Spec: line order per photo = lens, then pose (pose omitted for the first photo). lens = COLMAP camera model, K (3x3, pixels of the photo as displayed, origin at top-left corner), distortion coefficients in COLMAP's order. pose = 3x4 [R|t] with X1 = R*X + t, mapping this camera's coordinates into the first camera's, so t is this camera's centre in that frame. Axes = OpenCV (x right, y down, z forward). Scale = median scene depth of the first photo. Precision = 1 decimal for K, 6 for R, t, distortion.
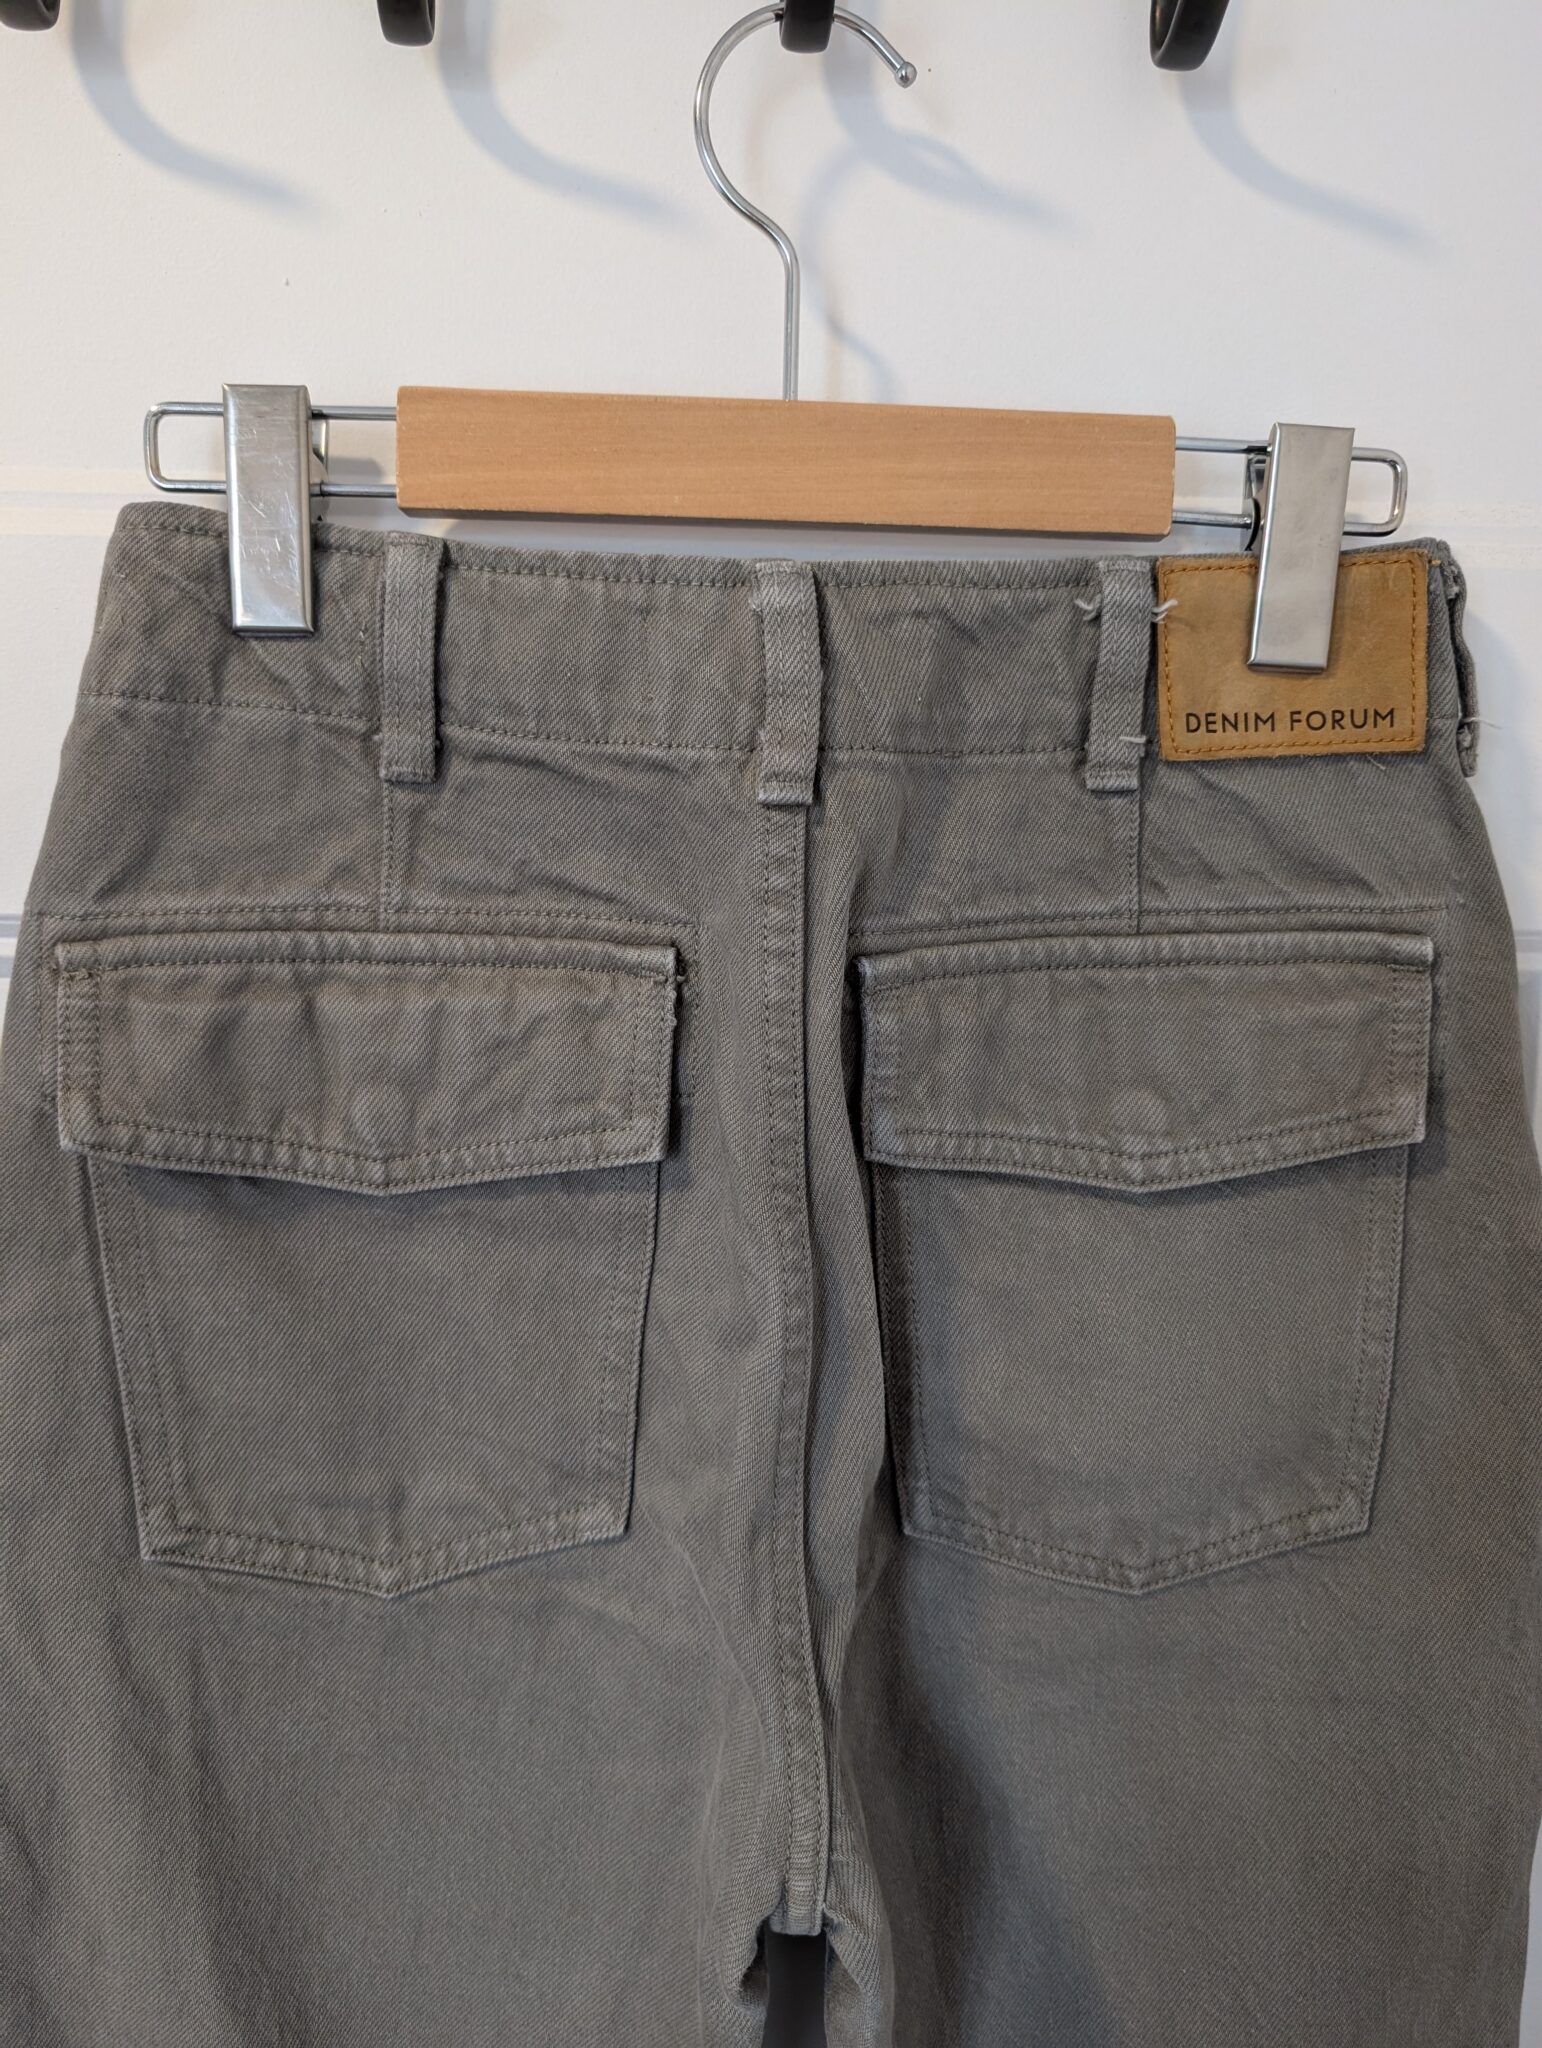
lens RADIAL K [[1457.5, 0, 776.8], [0, 1457.5, 1013.4], [0, 0, 1]] dist [-0.011092, 0.002215]
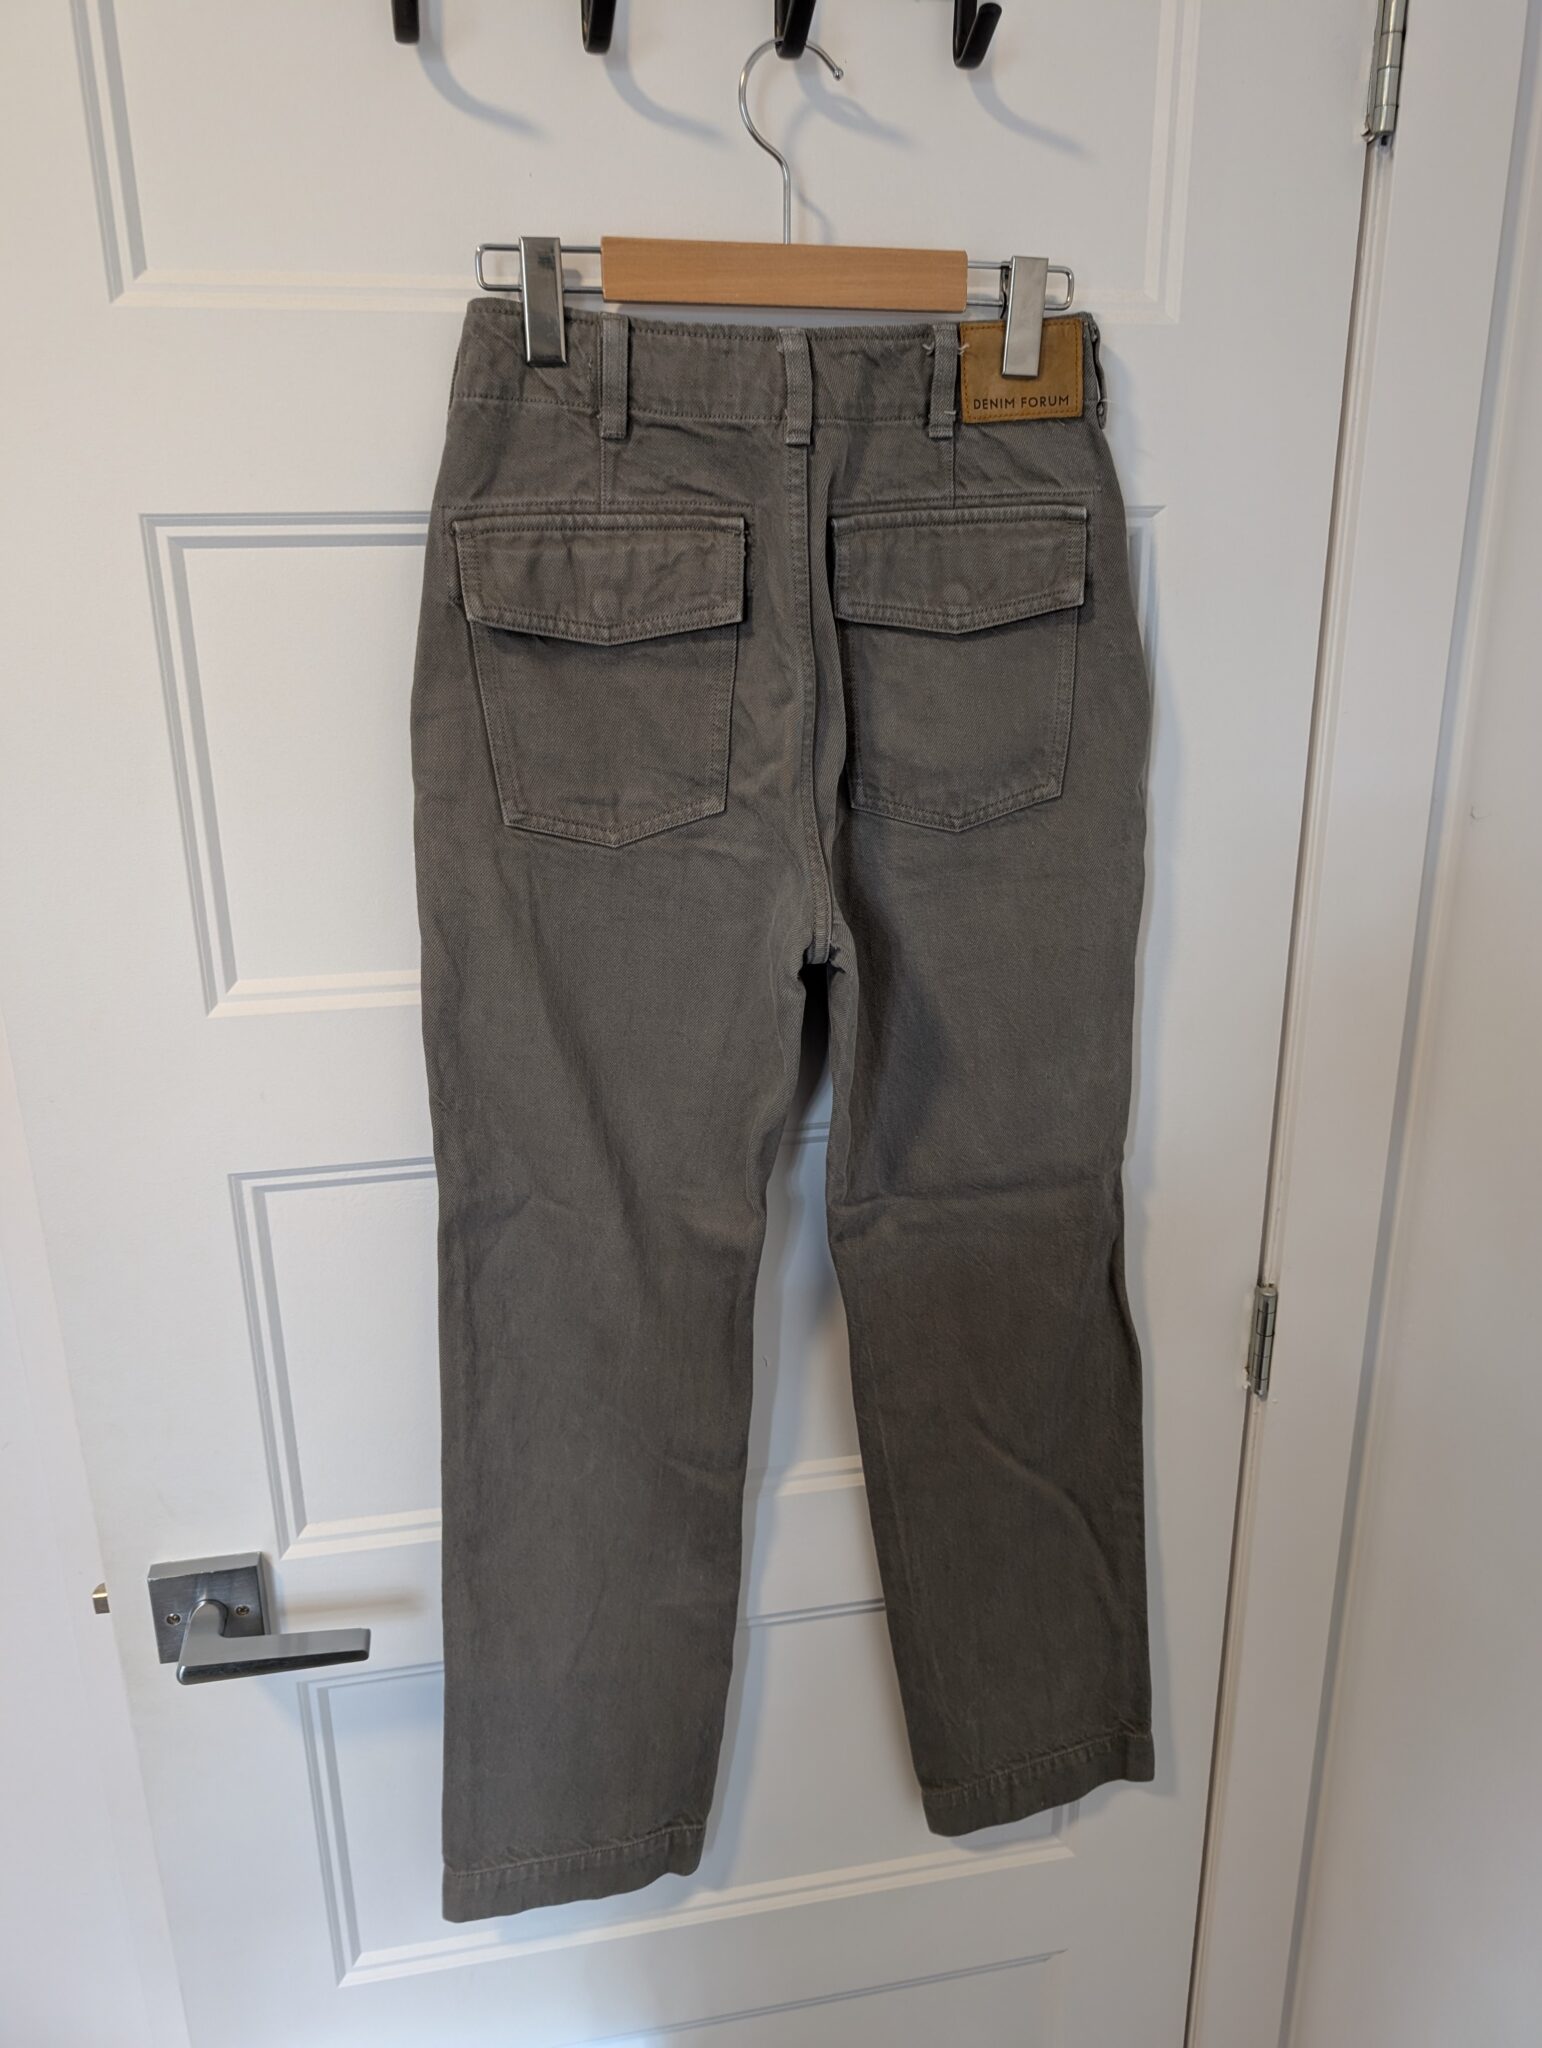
lens RADIAL K [[1457.5, 0, 767.8], [0, 1457.5, 1024.2], [0, 0, 1]] dist [-0.011092, 0.002215]
pose [[0.990641, -0.064734, 0.120163, -0.335573], [0.040715, 0.980448, 0.192522, 0.270443], [-0.130276, -0.185828, 0.973908, -1.212957]]
